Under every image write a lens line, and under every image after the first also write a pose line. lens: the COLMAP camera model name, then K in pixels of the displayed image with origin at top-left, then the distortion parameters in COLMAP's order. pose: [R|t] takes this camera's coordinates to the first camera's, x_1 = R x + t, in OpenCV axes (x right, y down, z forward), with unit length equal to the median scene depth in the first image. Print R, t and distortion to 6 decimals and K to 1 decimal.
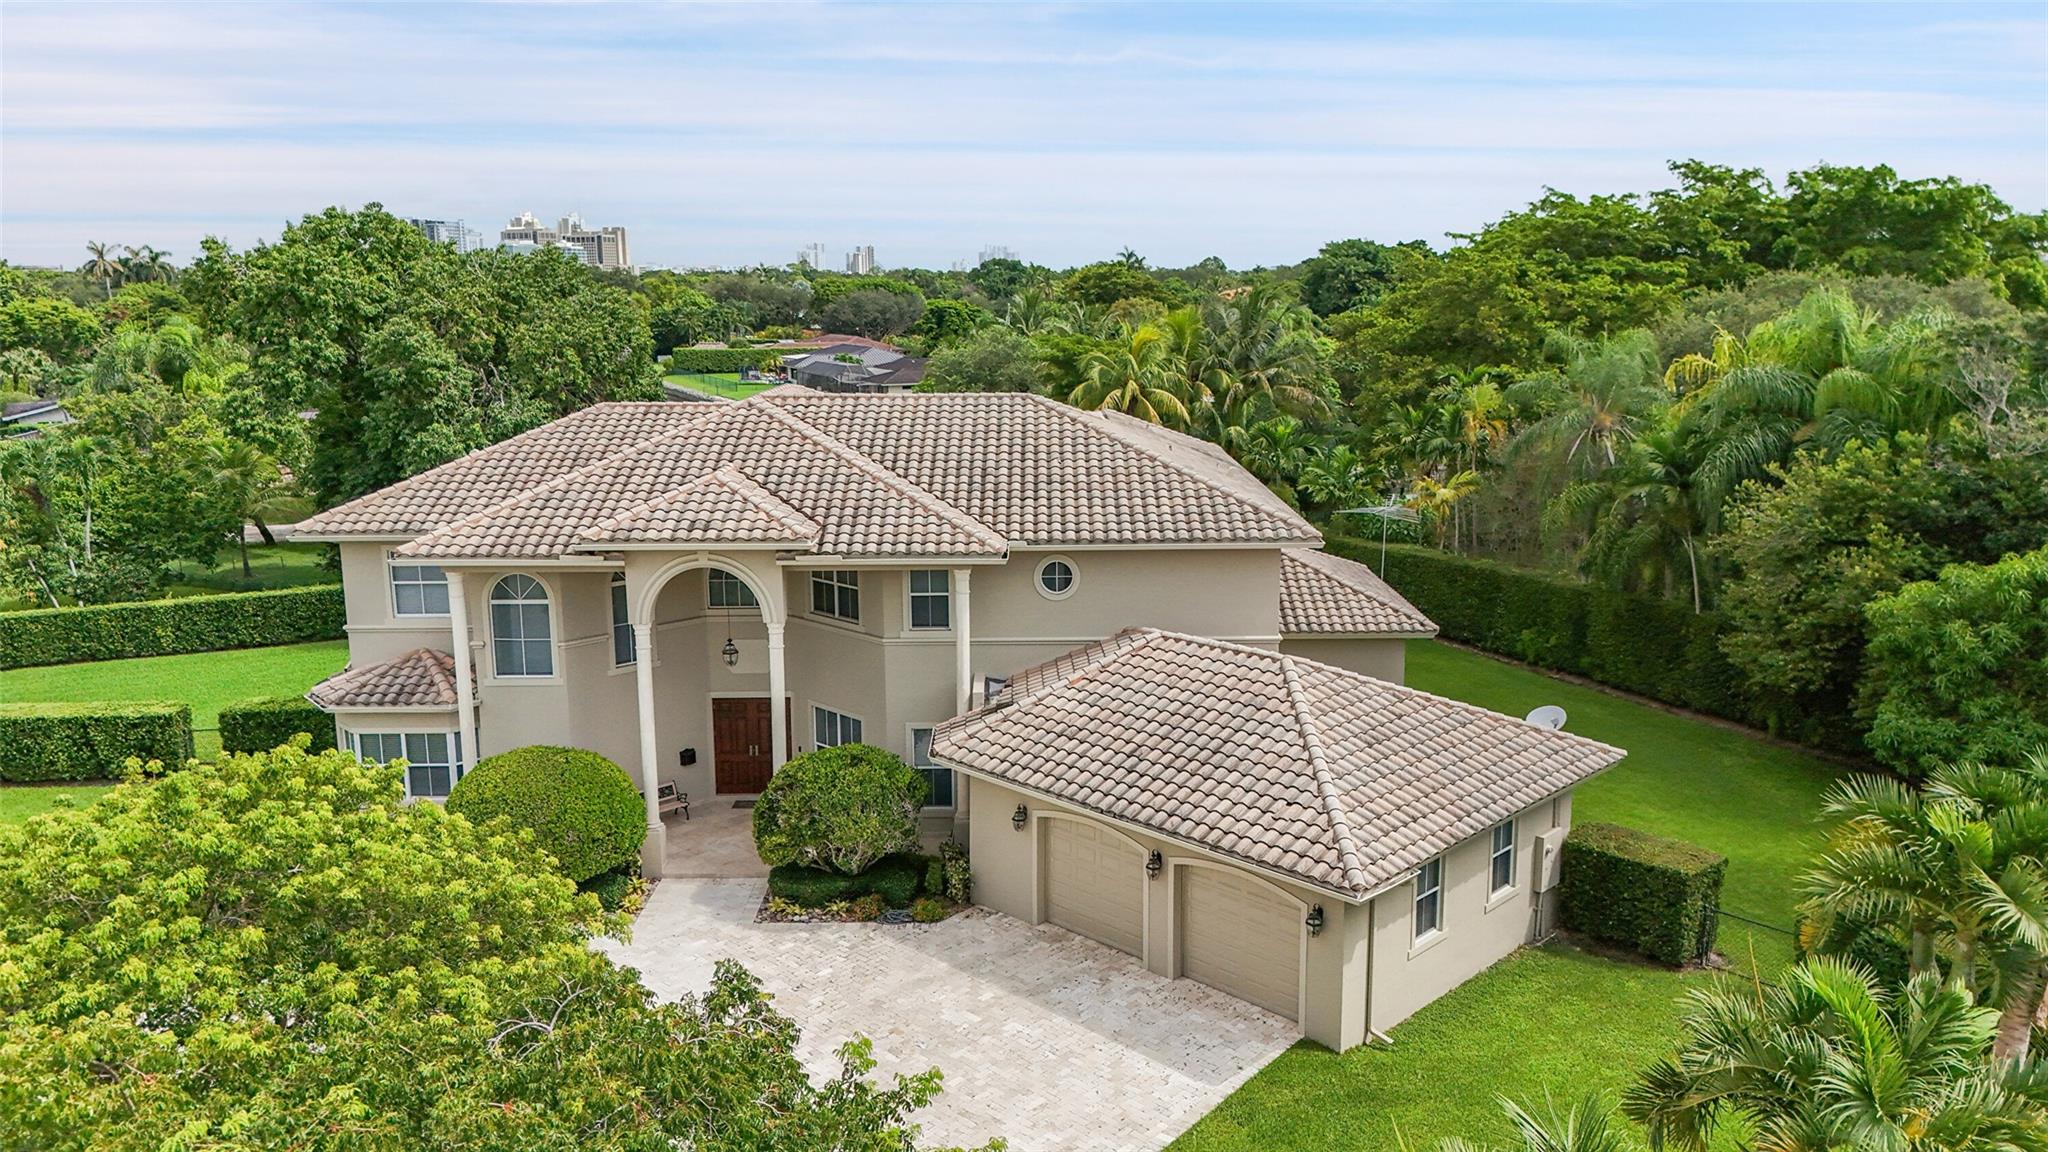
lens RADIAL K [[1508.8, 0, 1024.0], [0, 1508.8, 576.0], [0, 0, 1]] dist [0.070002, -0.068854]
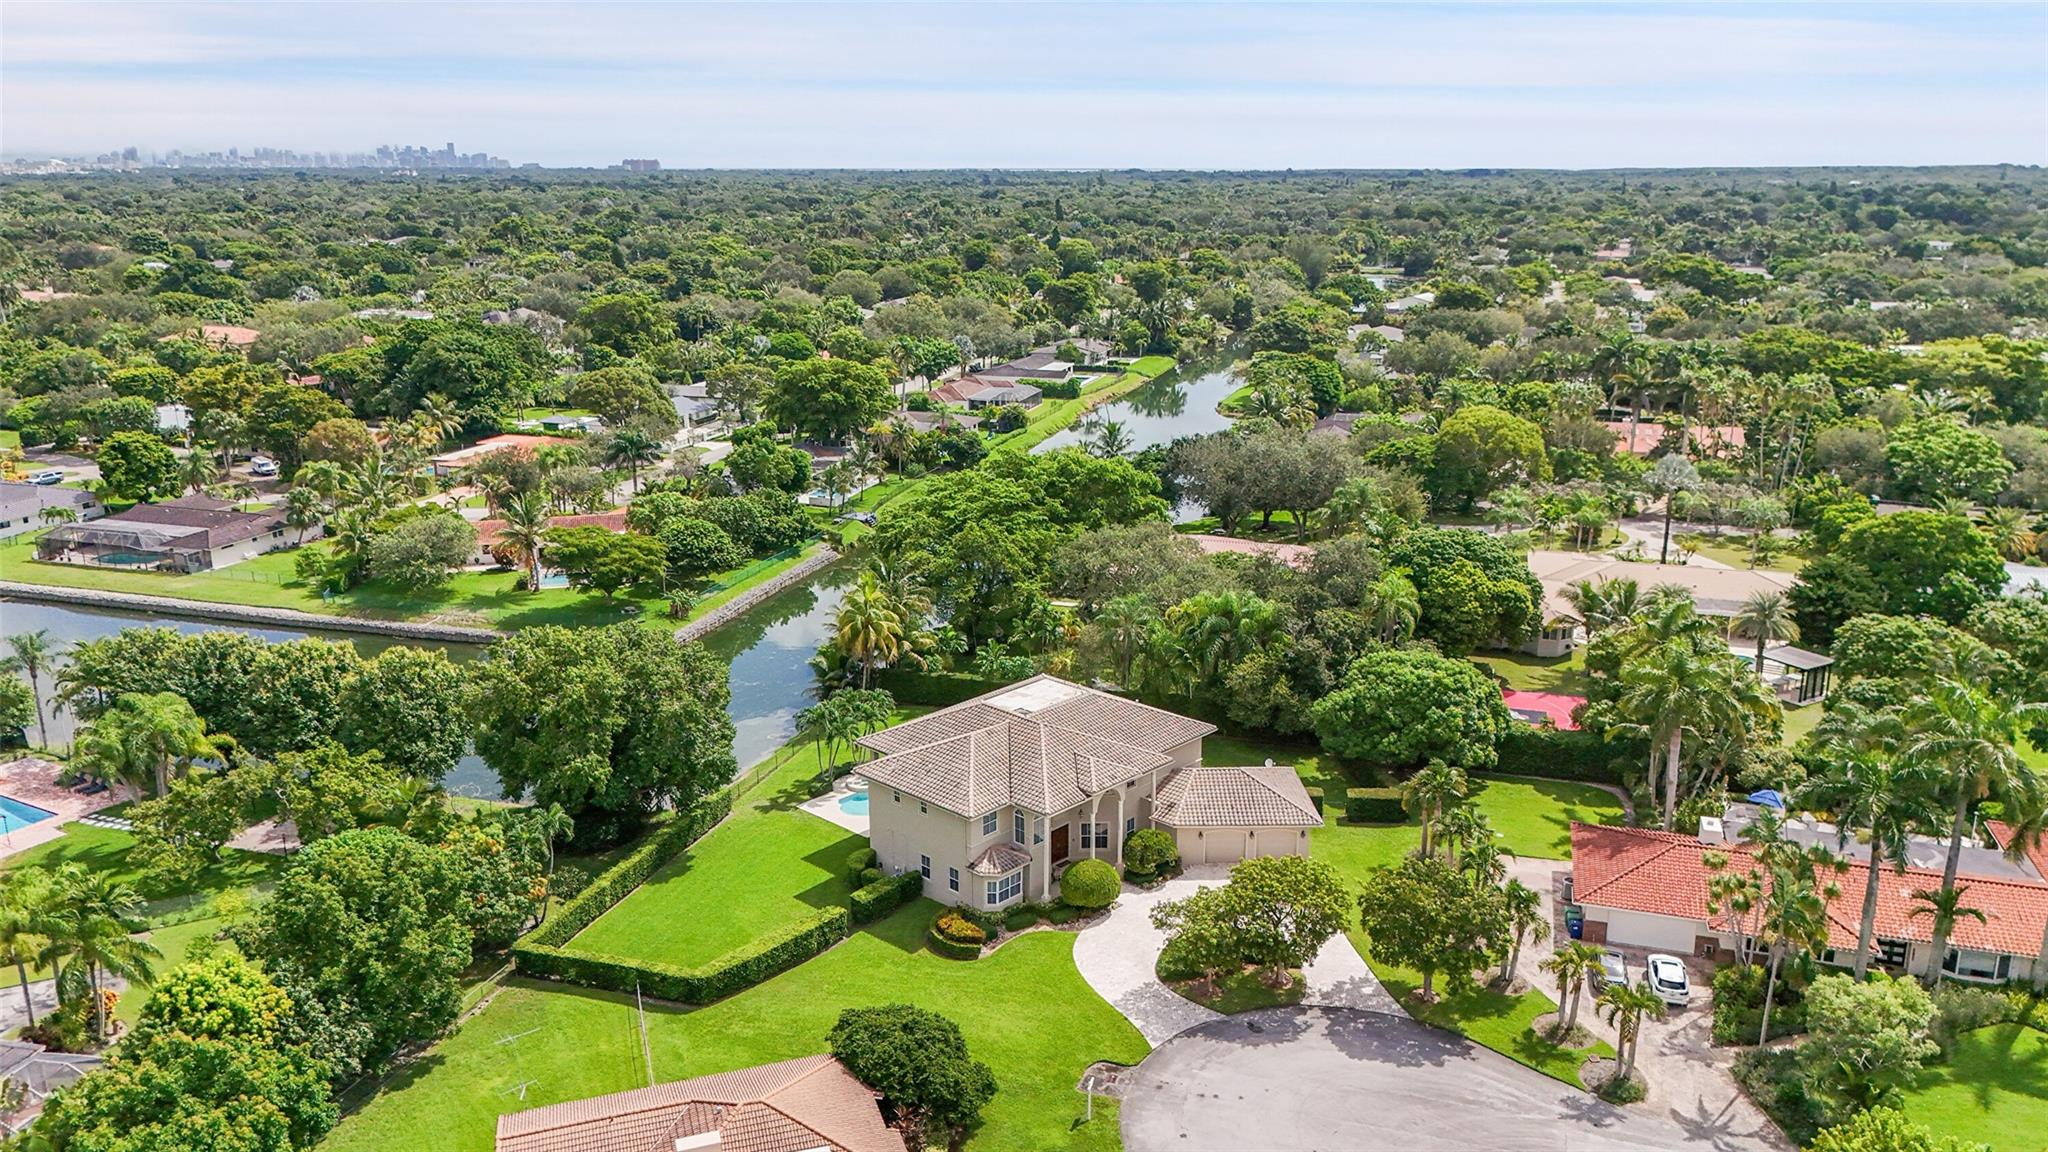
lens RADIAL K [[1508.8, 0, 1024.0], [0, 1508.8, 576.0], [0, 0, 1]] dist [0.070002, -0.068854]
pose [[0.688185, -0.186170, 0.701244, -2.070124], [0.138952, 0.982447, 0.124461, -0.723717], [-0.712105, 0.011788, 0.701974, -0.904980]]
